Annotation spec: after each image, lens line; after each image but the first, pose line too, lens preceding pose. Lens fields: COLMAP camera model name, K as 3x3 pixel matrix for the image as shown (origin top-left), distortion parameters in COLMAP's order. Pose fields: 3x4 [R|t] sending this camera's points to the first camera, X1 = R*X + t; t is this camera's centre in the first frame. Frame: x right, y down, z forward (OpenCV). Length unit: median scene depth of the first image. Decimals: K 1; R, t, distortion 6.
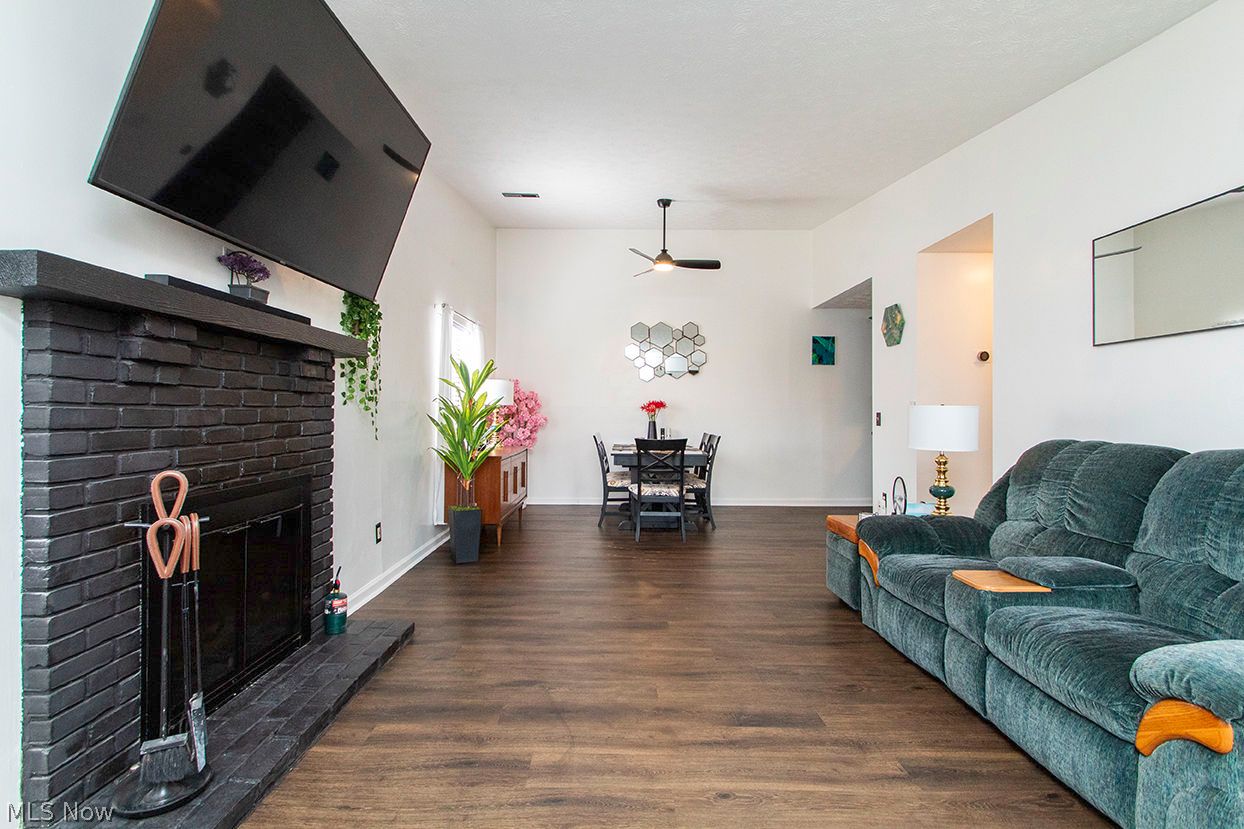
lens RADIAL K [[584.7, 0, 608.6], [0, 584.7, 412.7], [0, 0, 1]] dist [0.001795, -0.000363]
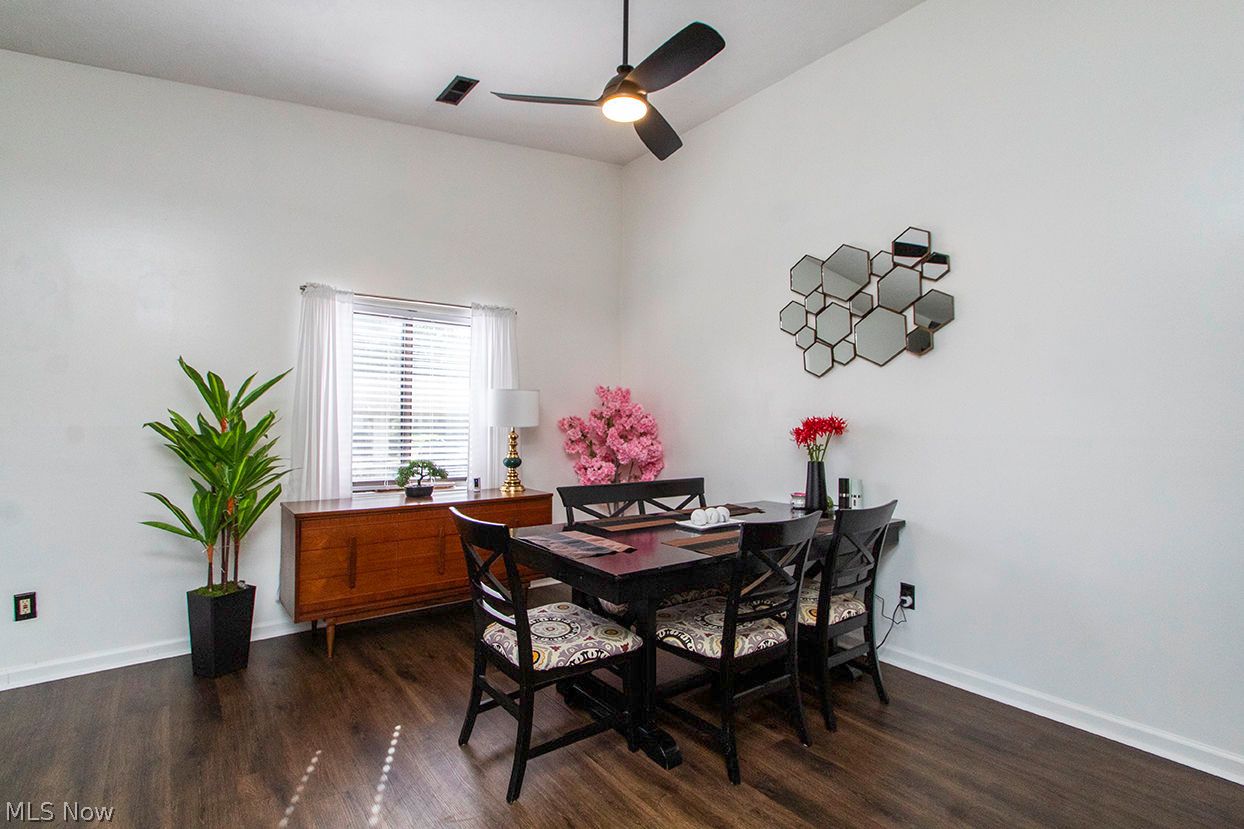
lens RADIAL K [[584.7, 0, 597.9], [0, 584.7, 414.6], [0, 0, 1]] dist [0.001795, -0.000363]
pose [[0.610833, -0.009260, -0.791705, 0.707402], [-0.003392, 0.999892, -0.014312, -0.032661], [0.791752, 0.011427, 0.610735, 1.227585]]
